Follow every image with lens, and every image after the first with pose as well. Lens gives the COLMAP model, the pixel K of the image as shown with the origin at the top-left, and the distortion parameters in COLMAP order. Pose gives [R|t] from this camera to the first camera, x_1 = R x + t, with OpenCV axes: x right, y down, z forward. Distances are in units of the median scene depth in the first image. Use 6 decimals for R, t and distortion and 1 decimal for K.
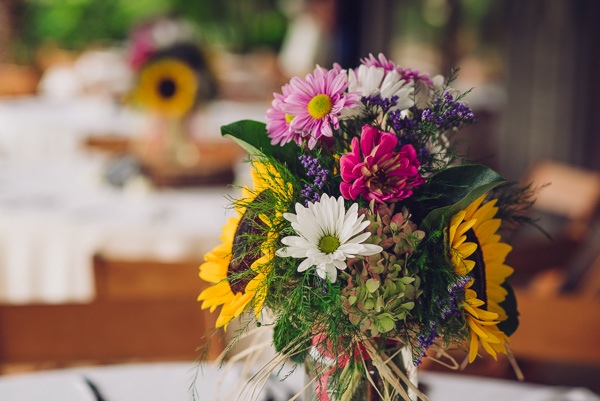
lens RADIAL K [[1486.1, 0, 298.3], [0, 1486.1, 200.9], [0, 0, 1]] dist [0.097880, 0.000000]
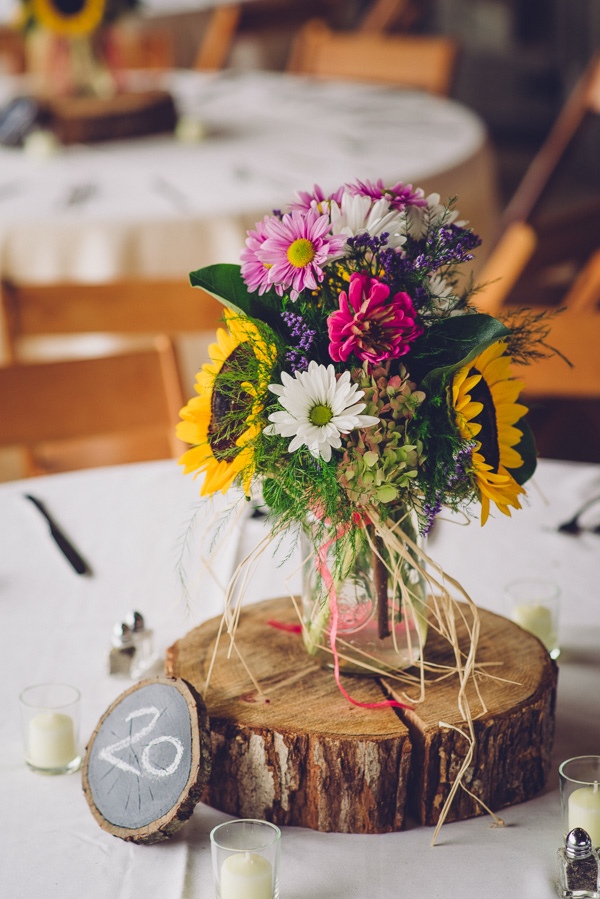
lens RADIAL K [[2226.6, 0, 301.6], [0, 2226.6, 448.9], [0, 0, 1]] dist [0.097880, 0.000000]
pose [[0.997994, -0.062538, 0.009836, -0.005539], [0.059762, 0.981938, 0.179515, -0.192054], [-0.020885, -0.178567, 0.983706, -0.337278]]
